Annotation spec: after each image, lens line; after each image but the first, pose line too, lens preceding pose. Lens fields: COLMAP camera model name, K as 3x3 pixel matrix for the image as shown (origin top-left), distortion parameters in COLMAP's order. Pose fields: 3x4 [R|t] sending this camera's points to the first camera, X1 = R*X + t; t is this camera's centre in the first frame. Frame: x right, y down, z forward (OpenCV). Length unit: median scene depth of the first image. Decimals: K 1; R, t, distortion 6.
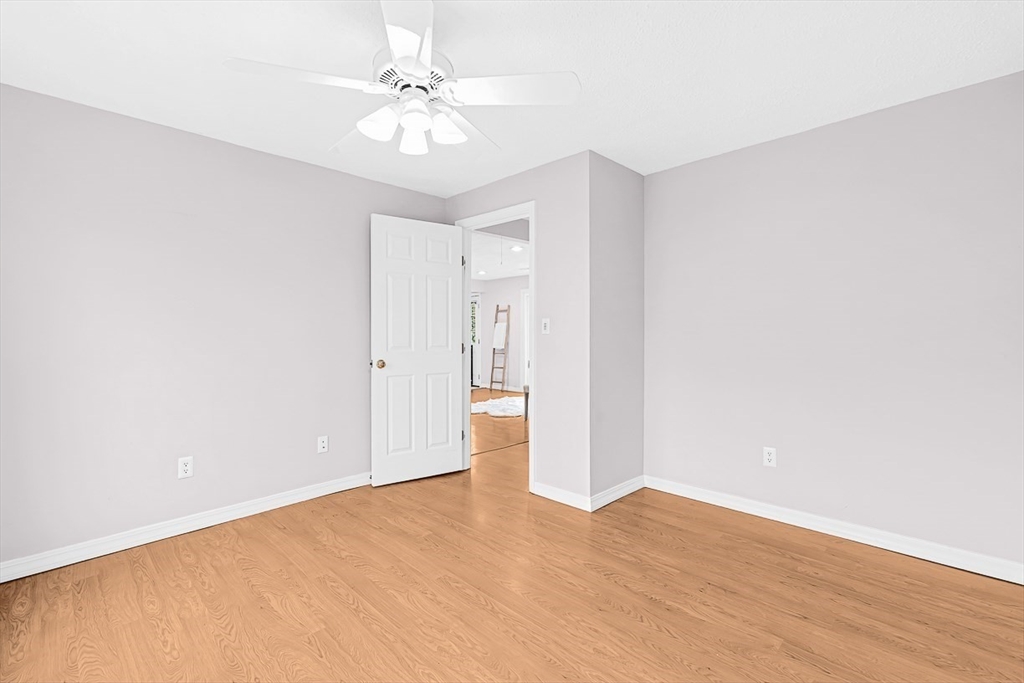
lens RADIAL K [[457.3, 0, 514.0], [0, 457.3, 336.8], [0, 0, 1]] dist [-0.000190, -0.000106]
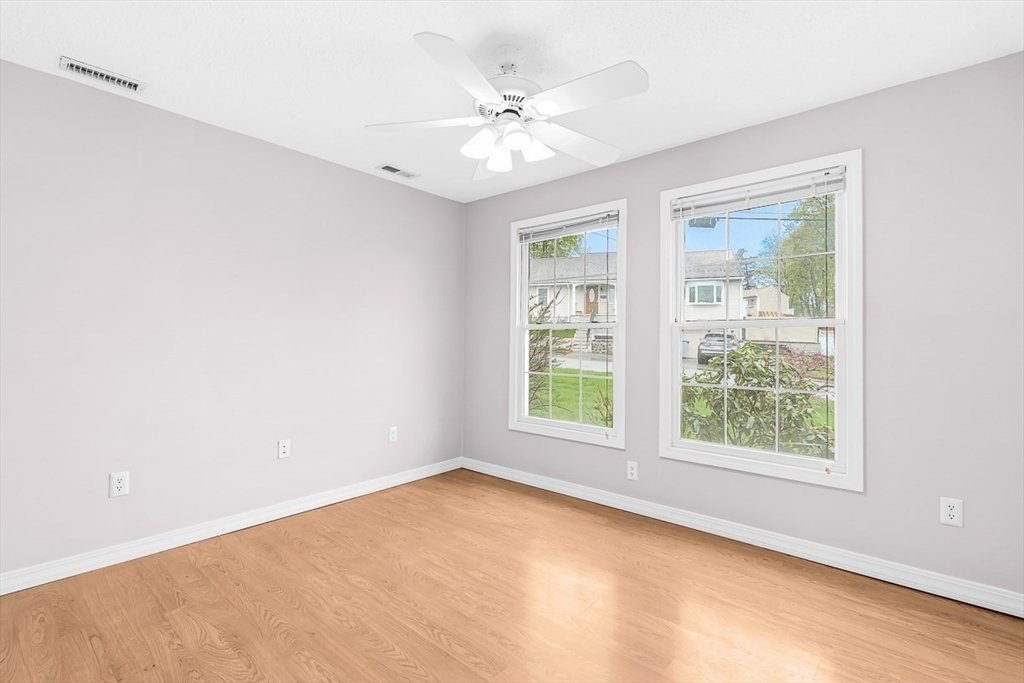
lens RADIAL K [[457.3, 0, 514.0], [0, 457.3, 336.8], [0, 0, 1]] dist [-0.000190, -0.000106]
pose [[-0.998368, -0.002340, -0.057057, -0.159890], [-0.002173, 0.999993, -0.003001, 0.010117], [0.057064, -0.002872, -0.998366, 1.978234]]
